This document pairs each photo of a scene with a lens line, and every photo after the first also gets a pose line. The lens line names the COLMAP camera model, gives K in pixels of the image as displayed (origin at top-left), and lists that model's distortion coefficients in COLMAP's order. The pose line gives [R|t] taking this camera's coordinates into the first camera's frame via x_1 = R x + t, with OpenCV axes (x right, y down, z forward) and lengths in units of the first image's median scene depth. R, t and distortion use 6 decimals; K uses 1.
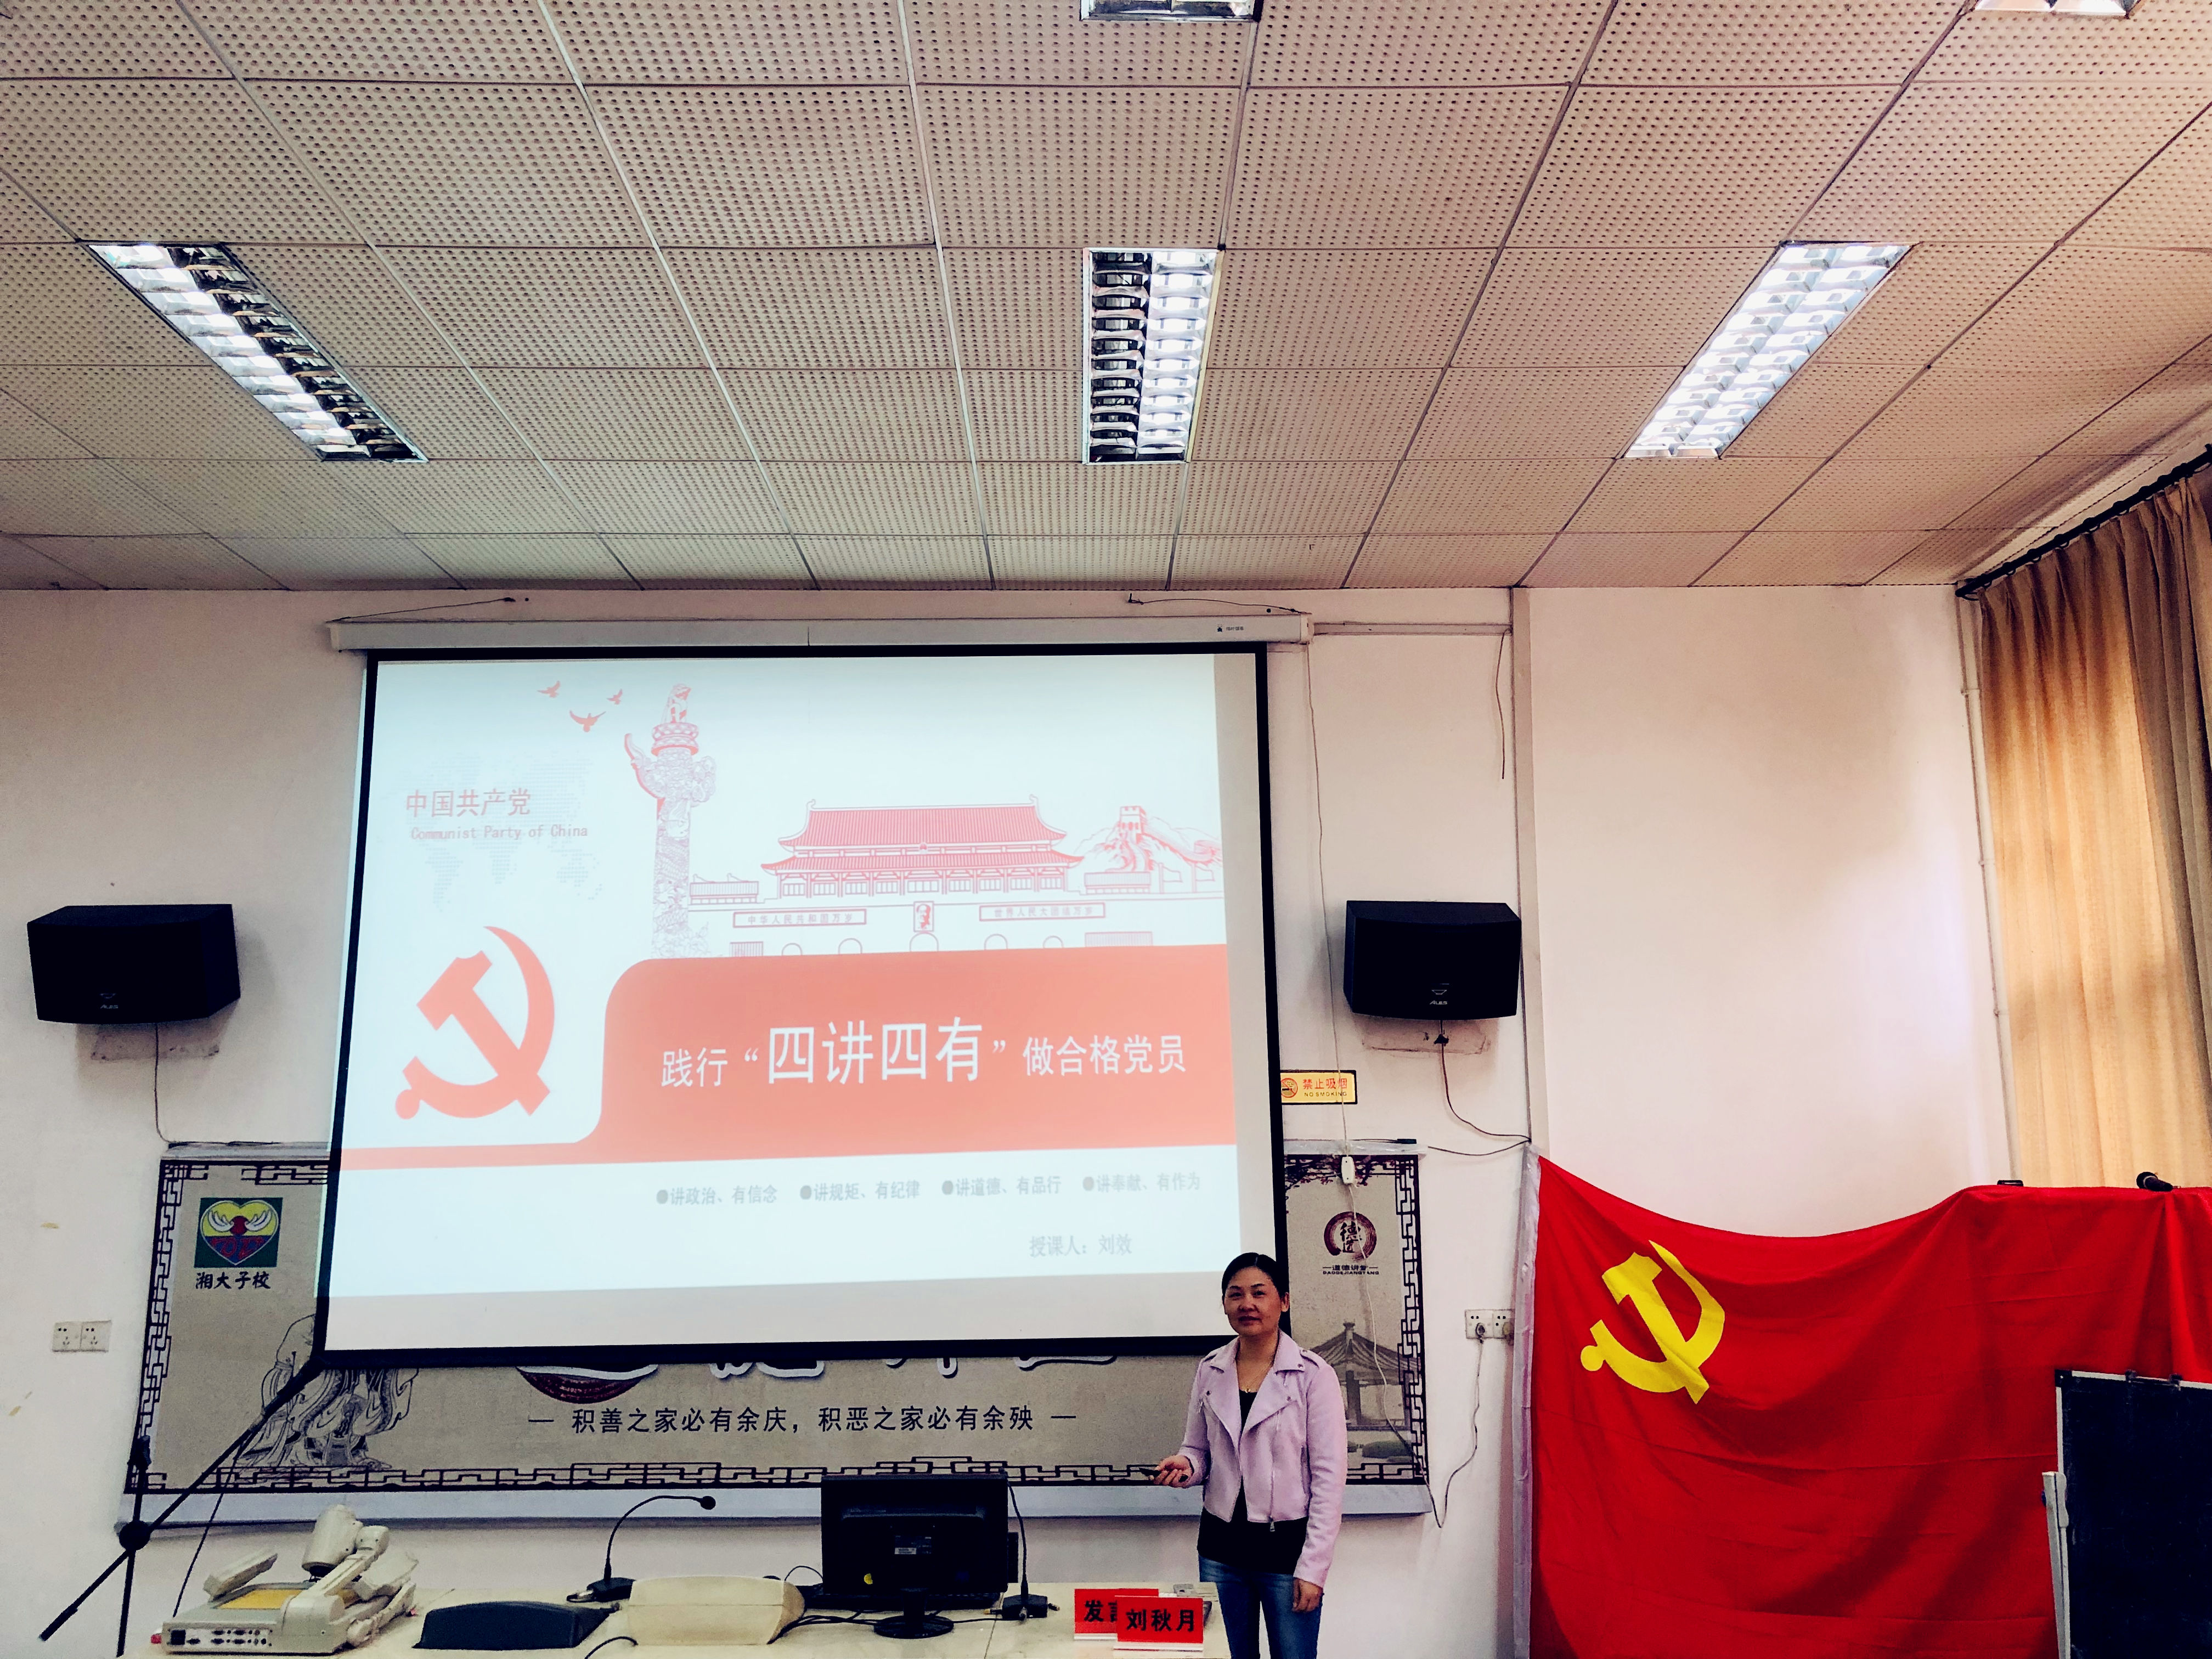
lens RADIAL K [[1786.0, 0, 1144.7], [0, 1786.0, 823.7], [0, 0, 1]] dist [0.024745, -0.012228]
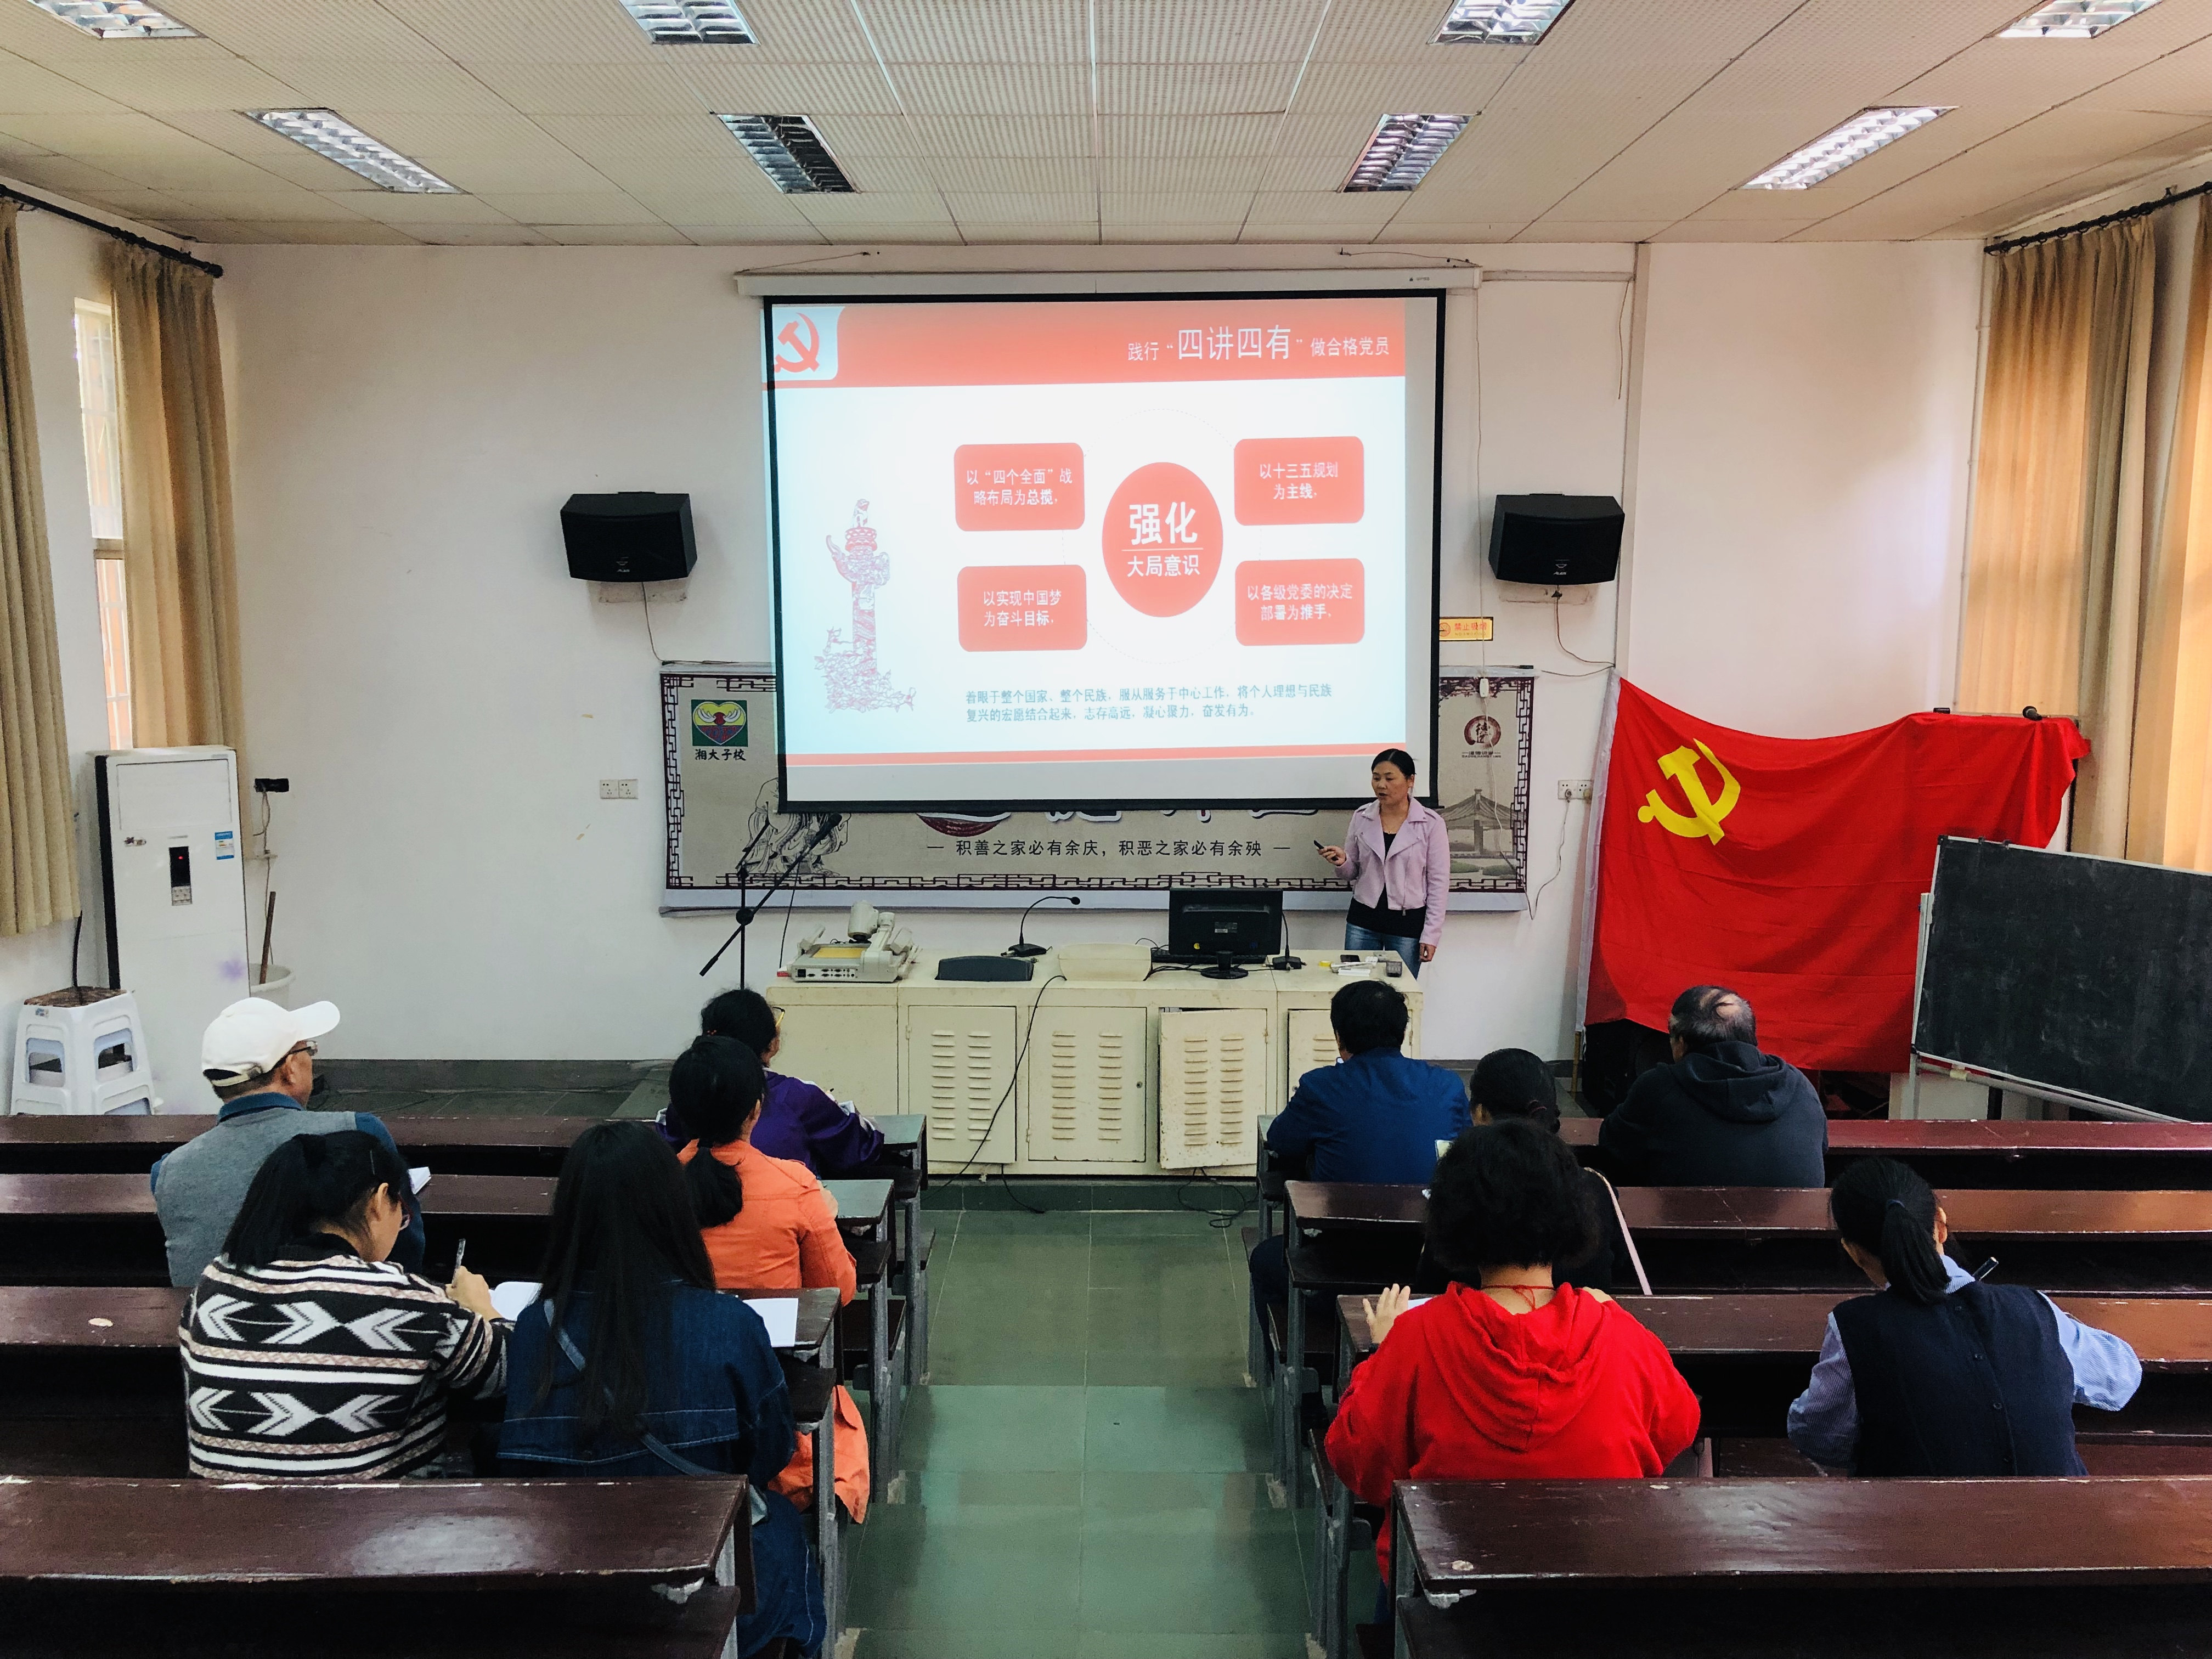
lens RADIAL K [[1838.8, 0, 1106.0], [0, 1838.8, 829.5], [0, 0, 1]] dist [0.069449, -0.137896]
pose [[0.999745, 0.007849, -0.021181, -0.158517], [-0.000505, 0.945223, 0.326425, -0.182109], [0.022583, -0.326331, 0.944986, -0.442699]]
